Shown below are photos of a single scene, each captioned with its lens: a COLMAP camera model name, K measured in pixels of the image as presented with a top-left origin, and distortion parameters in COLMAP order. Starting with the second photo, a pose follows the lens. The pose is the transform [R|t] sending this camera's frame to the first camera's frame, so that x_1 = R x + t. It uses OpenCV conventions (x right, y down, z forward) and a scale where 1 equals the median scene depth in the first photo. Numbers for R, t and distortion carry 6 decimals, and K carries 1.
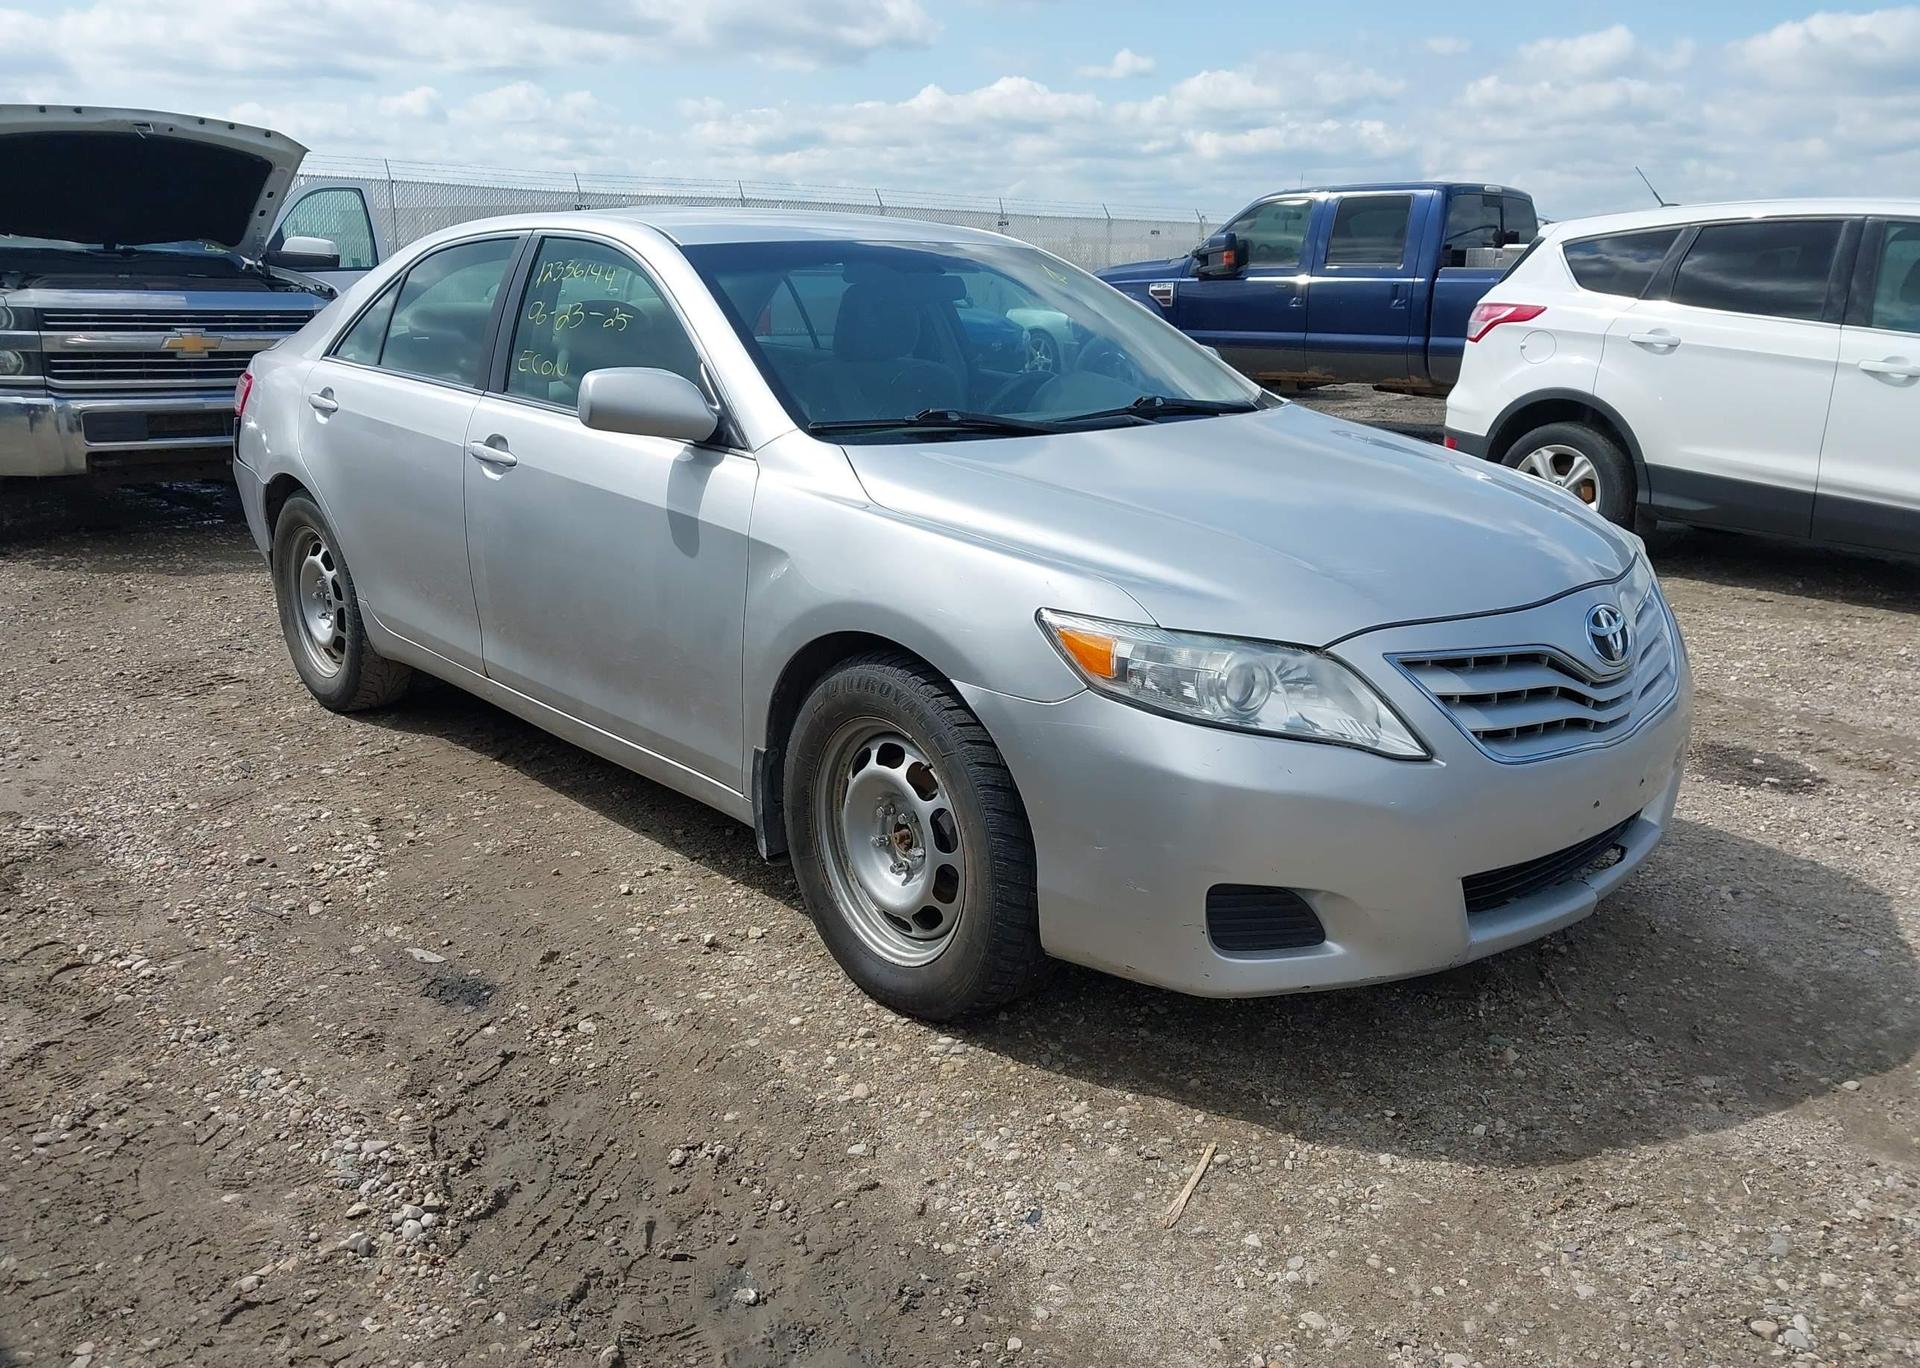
lens RADIAL K [[1457.4, 0, 969.3], [0, 1457.4, 804.6], [0, 0, 1]] dist [0.003816, 0.005165]
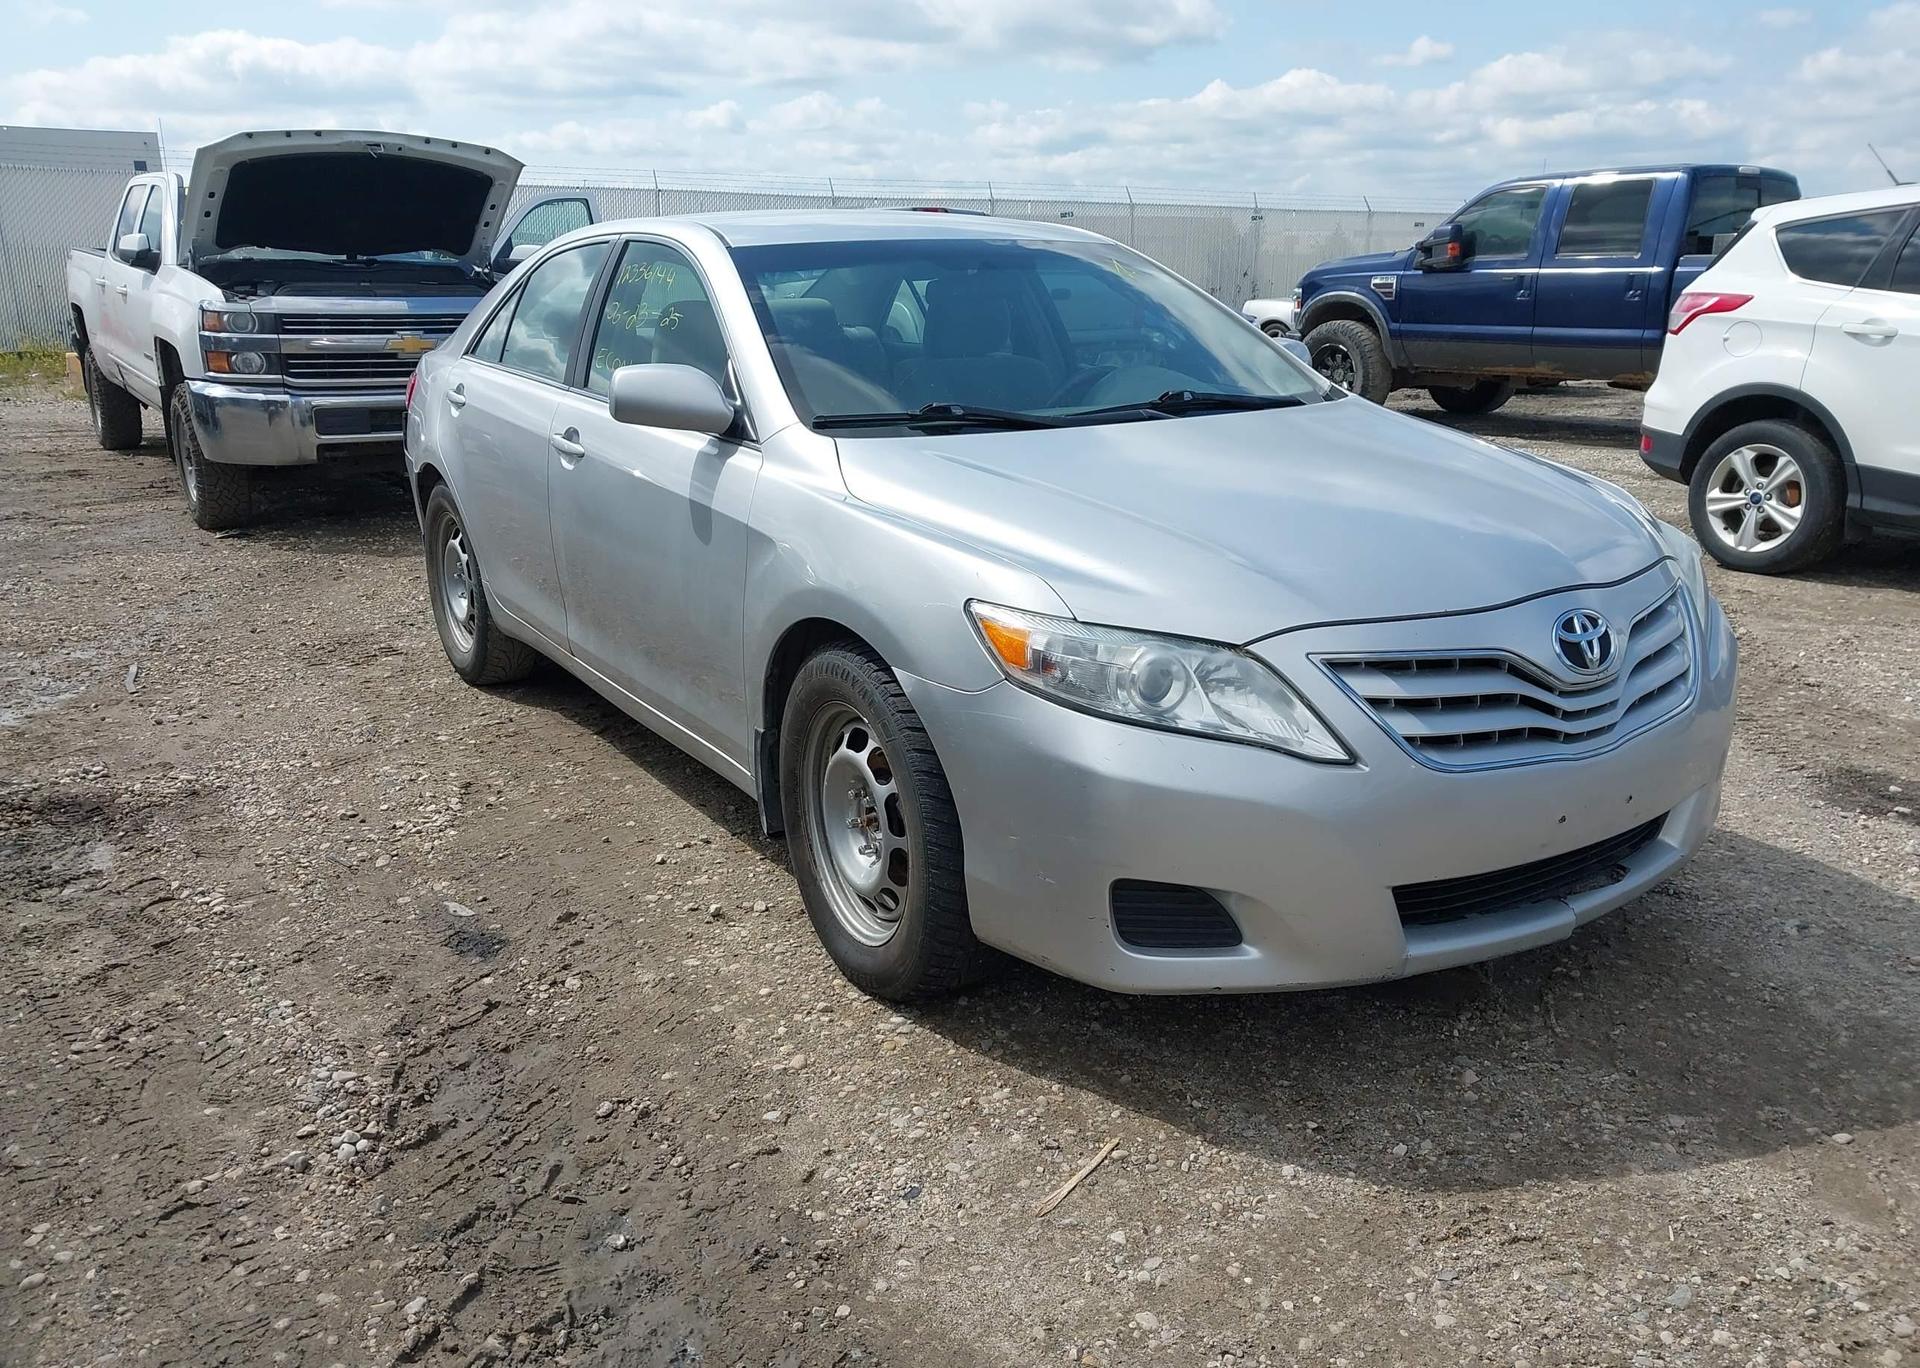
lens RADIAL K [[1447.9, 0, 969.0], [0, 1447.9, 801.4], [0, 0, 1]] dist [0.007802, 0.000848]
pose [[0.984827, 0.046532, -0.167184, 0.187623], [-0.046371, 0.998912, 0.004869, 0.001111], [0.167229, 0.002958, 0.985914, 0.004229]]
